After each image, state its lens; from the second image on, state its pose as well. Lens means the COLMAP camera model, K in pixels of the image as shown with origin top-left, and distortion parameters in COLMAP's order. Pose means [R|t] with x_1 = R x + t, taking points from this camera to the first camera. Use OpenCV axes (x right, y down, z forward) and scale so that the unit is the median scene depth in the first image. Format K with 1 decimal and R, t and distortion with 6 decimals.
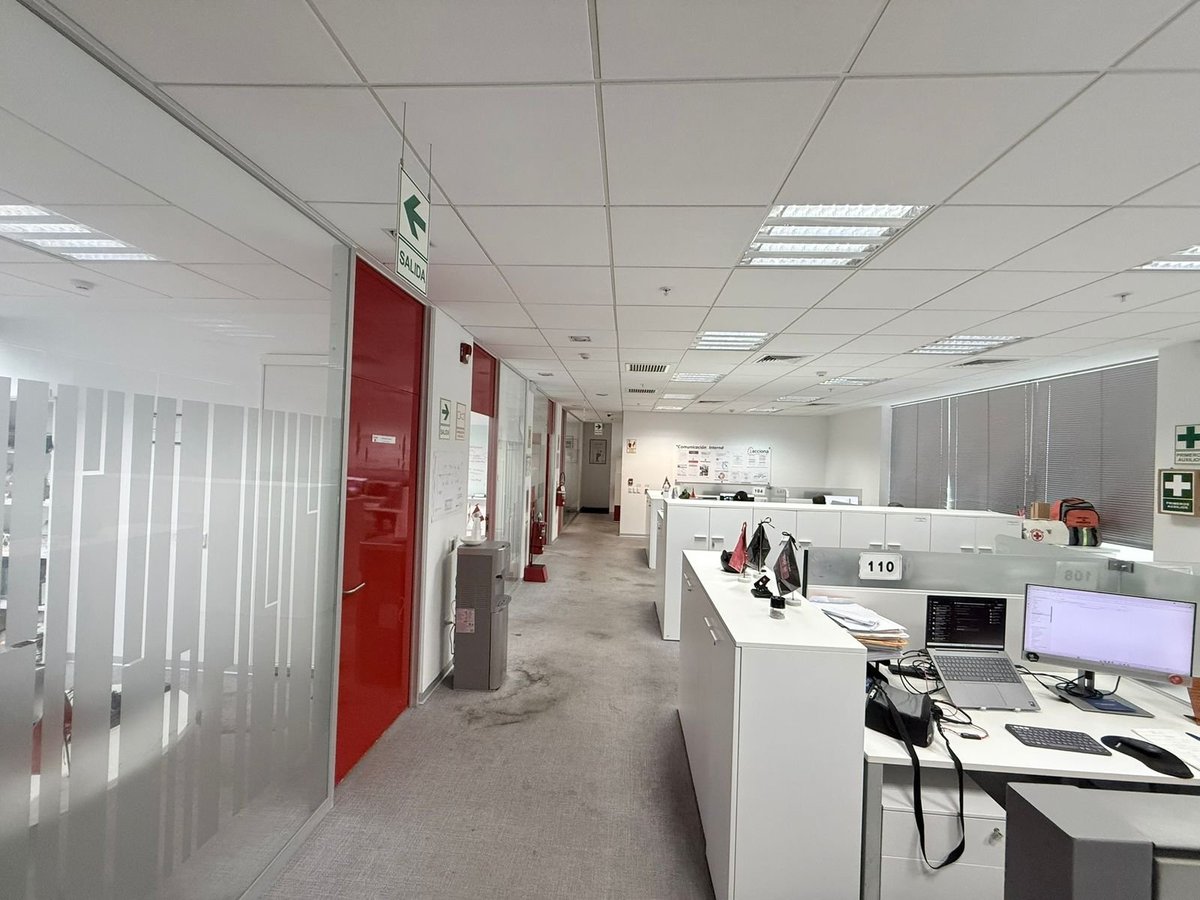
lens RADIAL K [[477.1, 0, 602.3], [0, 477.1, 452.4], [0, 0, 1]] dist [-0.001468, 0.000381]
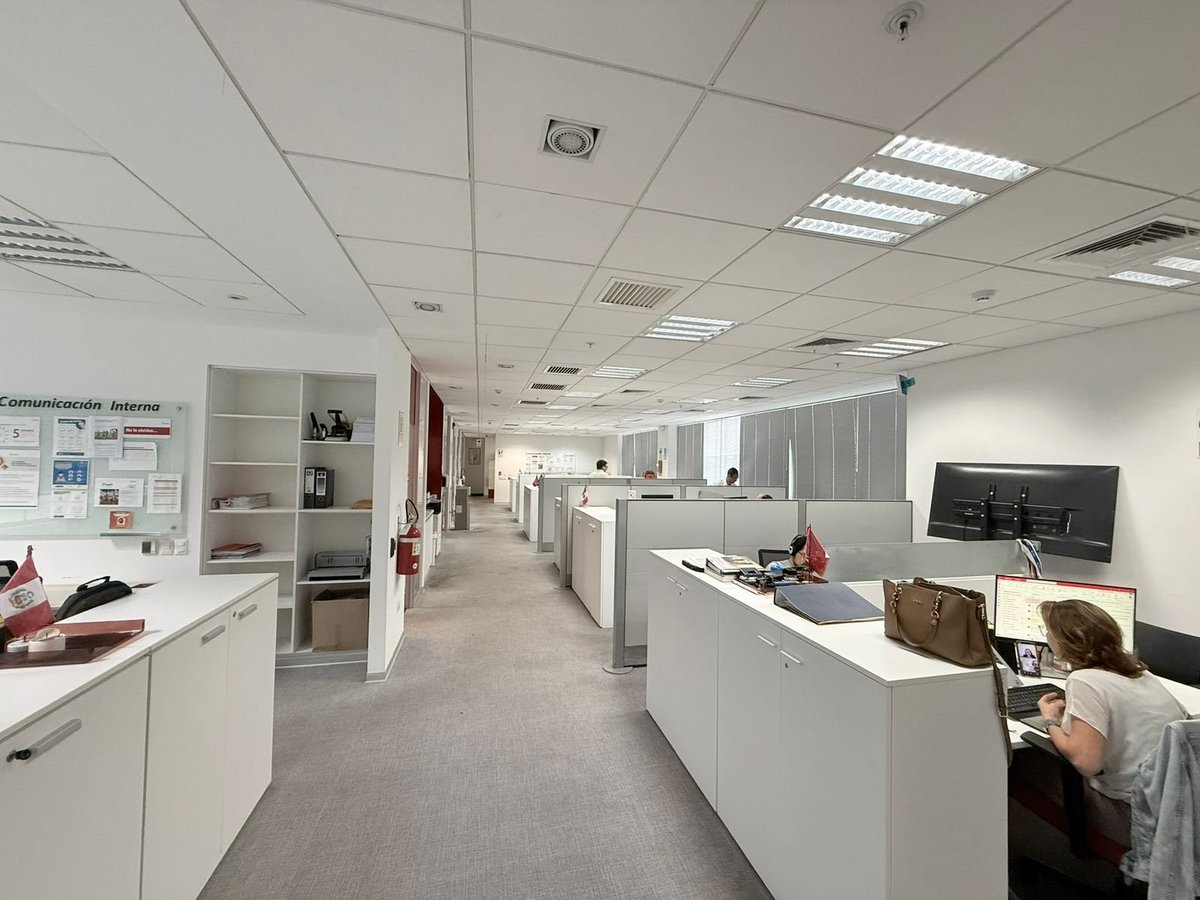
lens RADIAL K [[477.1, 0, 598.9], [0, 477.1, 451.3], [0, 0, 1]] dist [-0.001468, 0.000381]
pose [[0.957108, -0.008268, 0.289614, -0.218958], [0.010587, 0.999923, -0.006441, -0.012201], [-0.289538, 0.009231, 0.957122, -1.733076]]
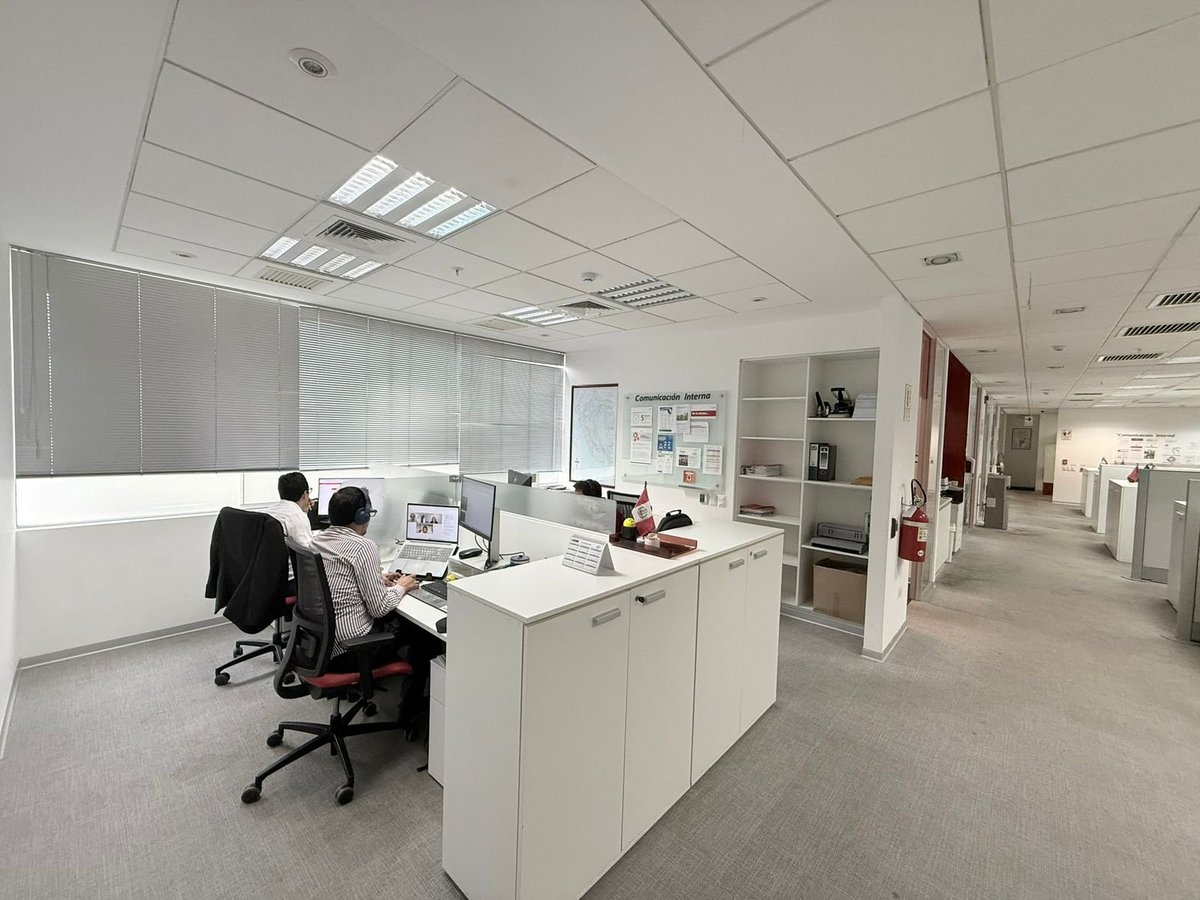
lens RADIAL K [[477.1, 0, 594.2], [0, 477.1, 450.8], [0, 0, 1]] dist [-0.001468, 0.000381]
pose [[0.767926, 0.015493, -0.640351, -0.201815], [-0.000023, 0.999708, 0.024161, -0.000994], [0.640538, -0.018539, 0.767703, -1.752356]]
